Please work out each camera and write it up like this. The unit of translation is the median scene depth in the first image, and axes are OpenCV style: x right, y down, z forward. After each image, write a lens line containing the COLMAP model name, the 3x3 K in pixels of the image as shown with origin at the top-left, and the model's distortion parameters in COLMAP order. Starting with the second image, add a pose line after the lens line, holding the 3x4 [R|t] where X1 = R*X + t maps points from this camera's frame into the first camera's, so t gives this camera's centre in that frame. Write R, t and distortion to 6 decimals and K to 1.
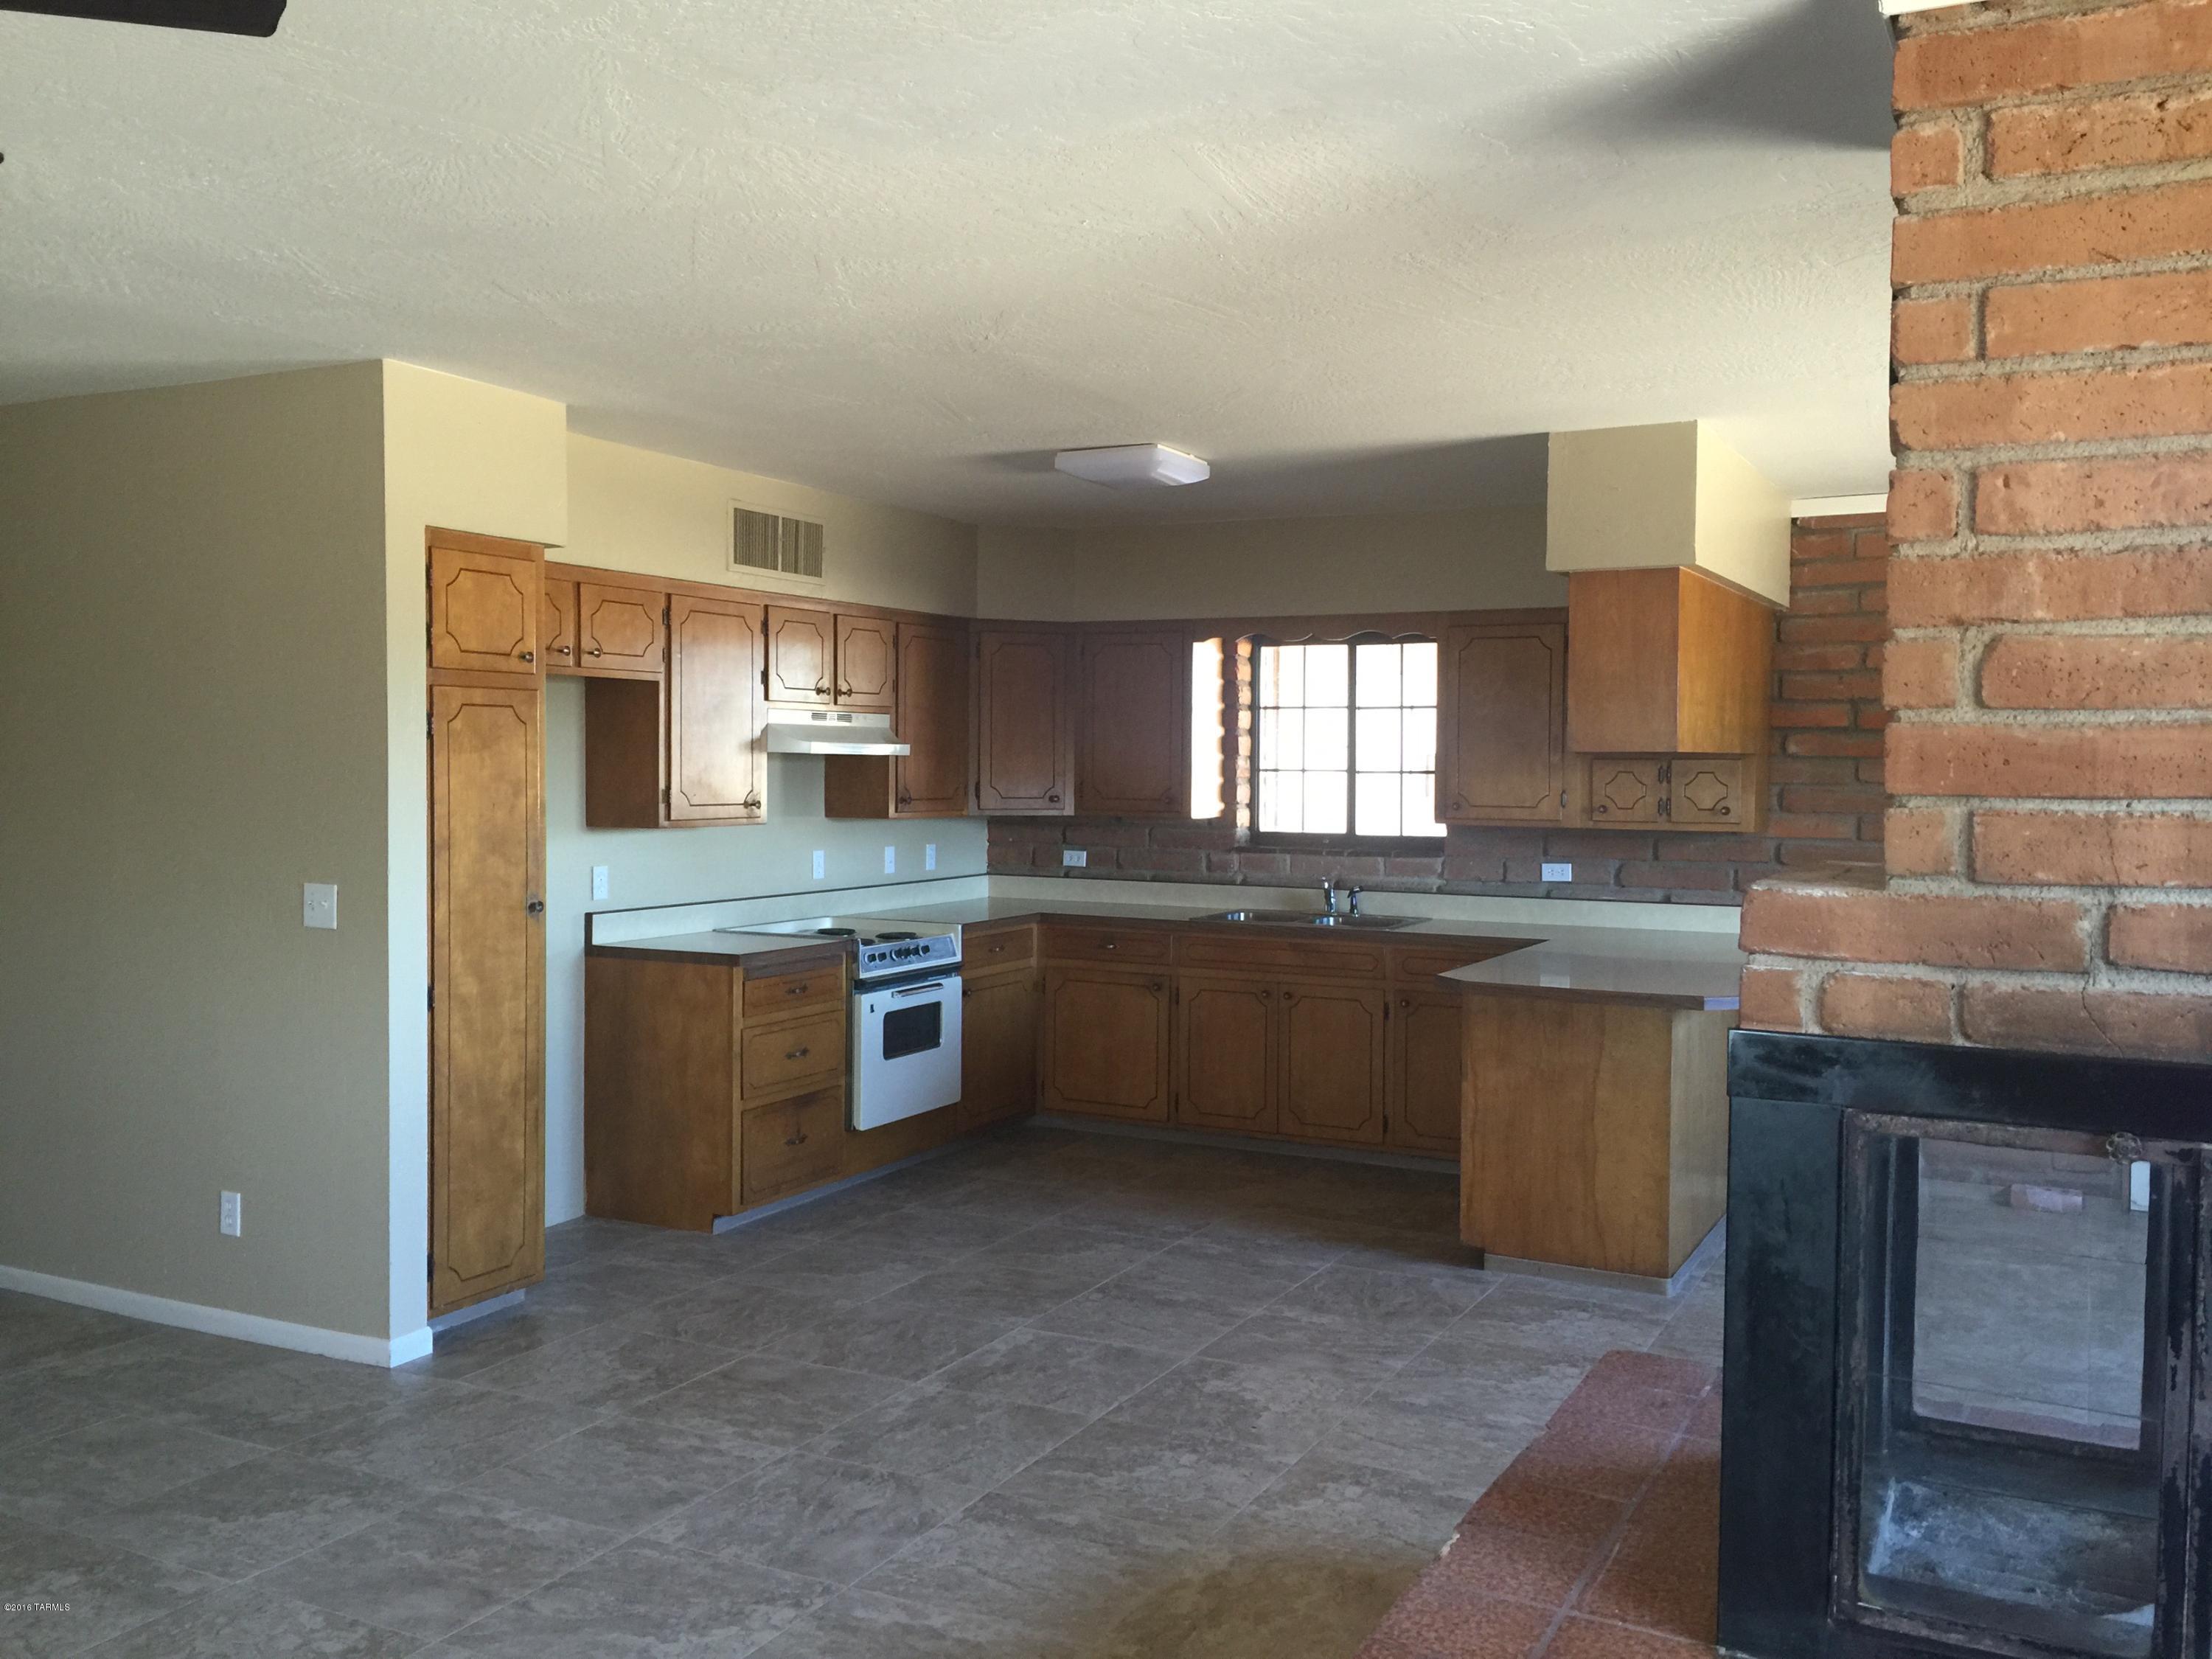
lens RADIAL K [[1861.6, 0, 1104.6], [0, 1861.6, 833.4], [0, 0, 1]] dist [0.033739, -0.032624]
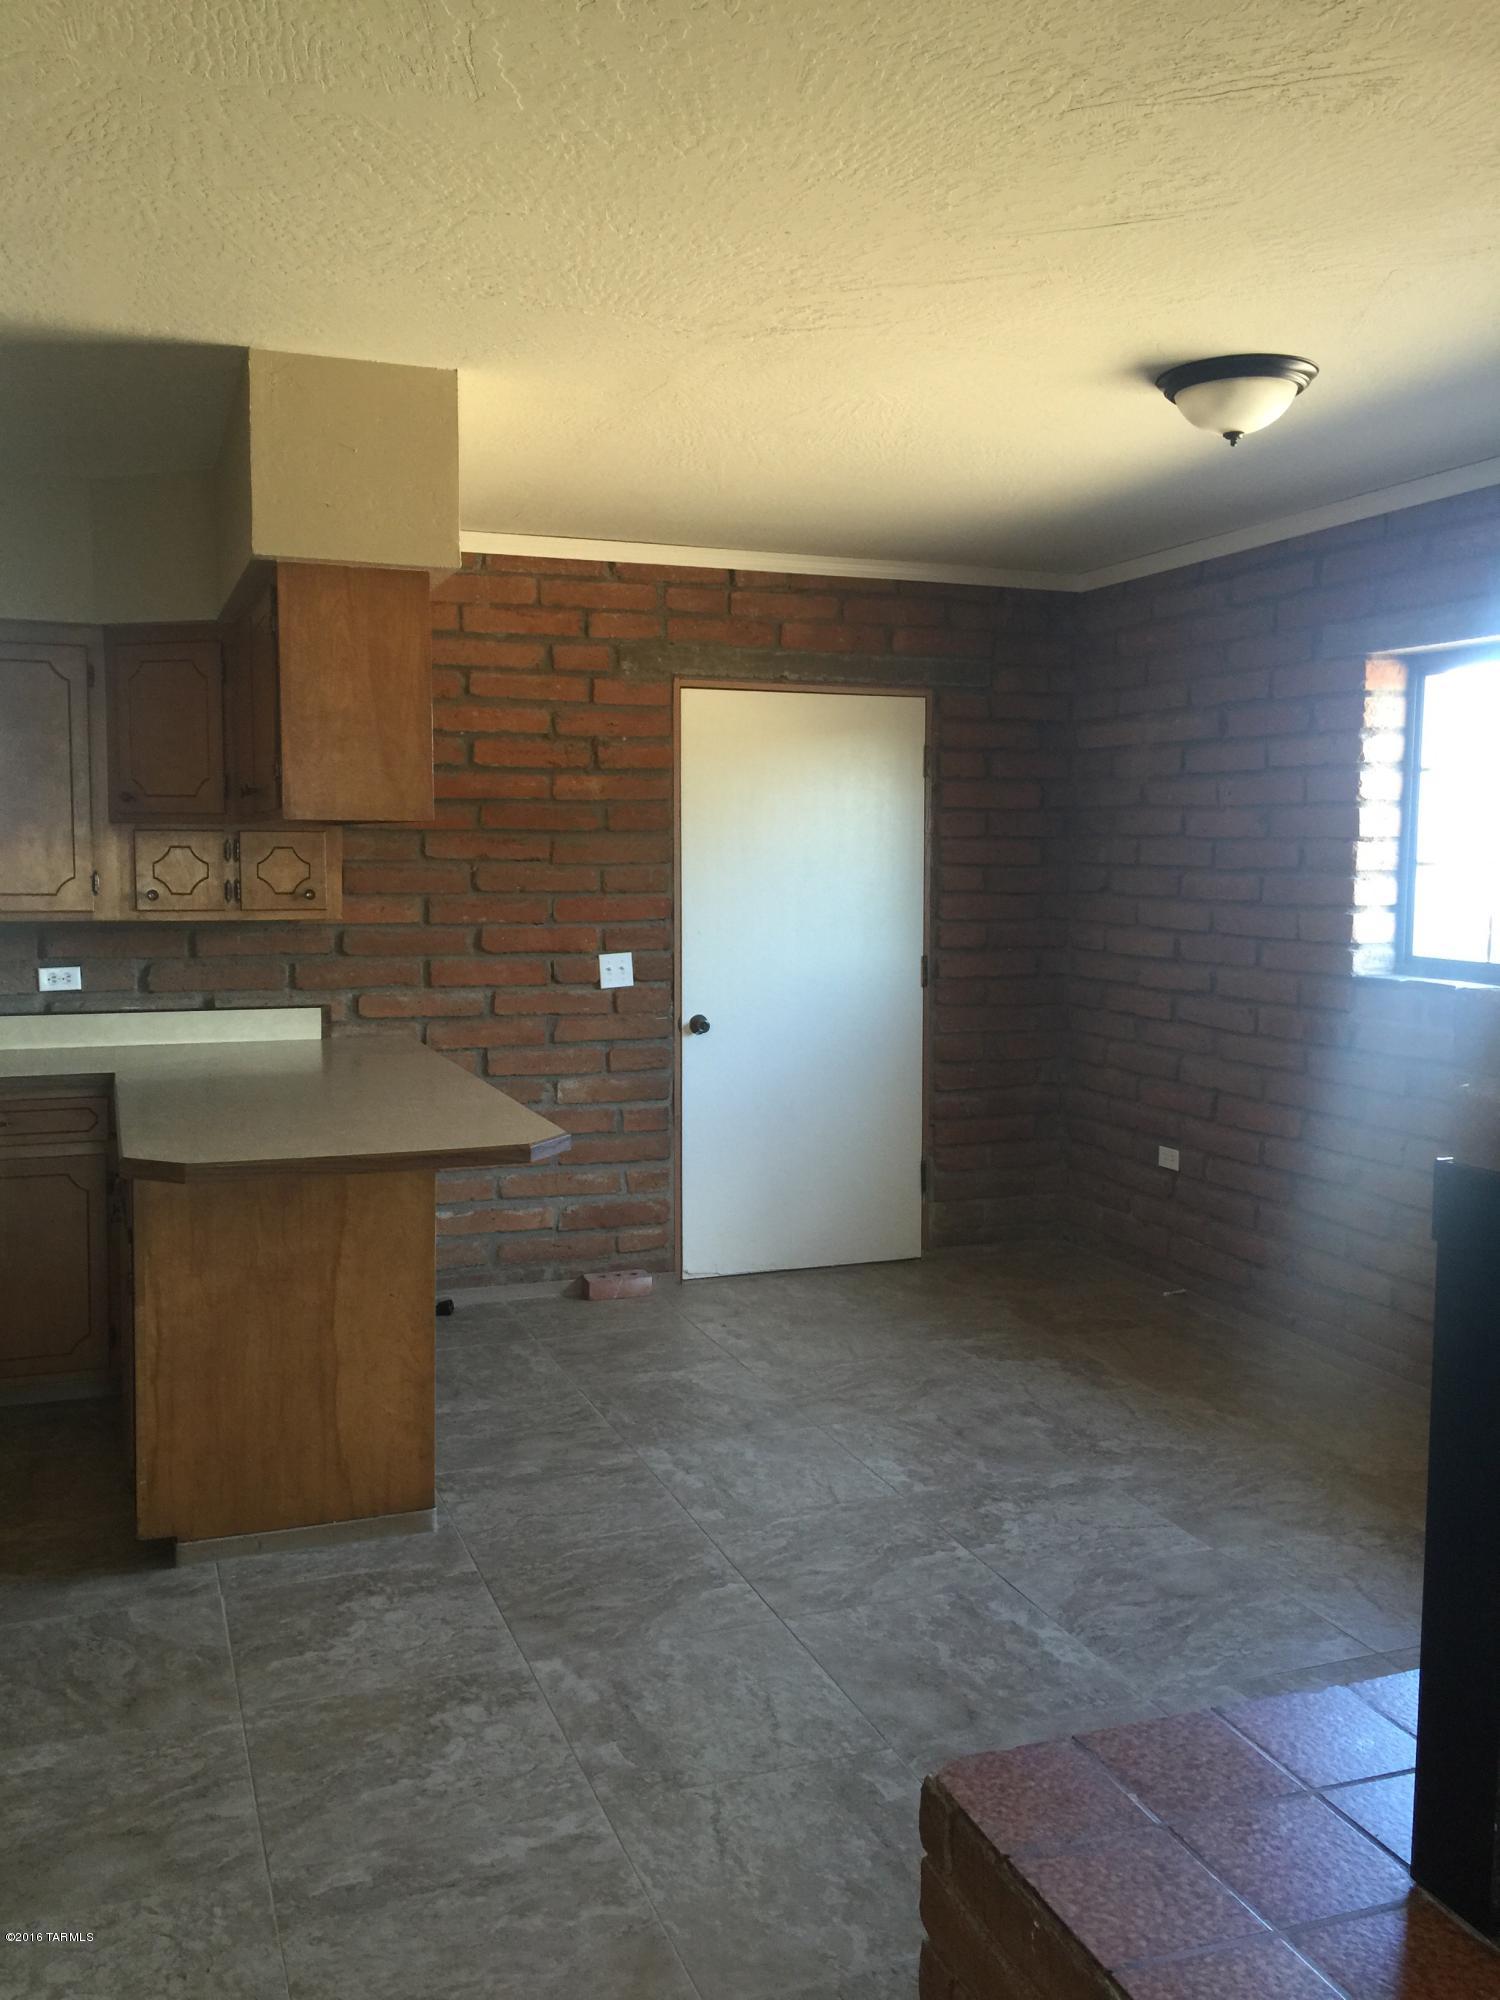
lens RADIAL K [[1683.2, 0, 751.3], [0, 1683.2, 984.4], [0, 0, 1]] dist [0.033739, -0.032624]
pose [[0.660131, -0.064038, 0.748415, -0.113472], [0.027038, 0.997739, 0.061522, -0.015351], [-0.750663, -0.020377, 0.660371, 0.427525]]
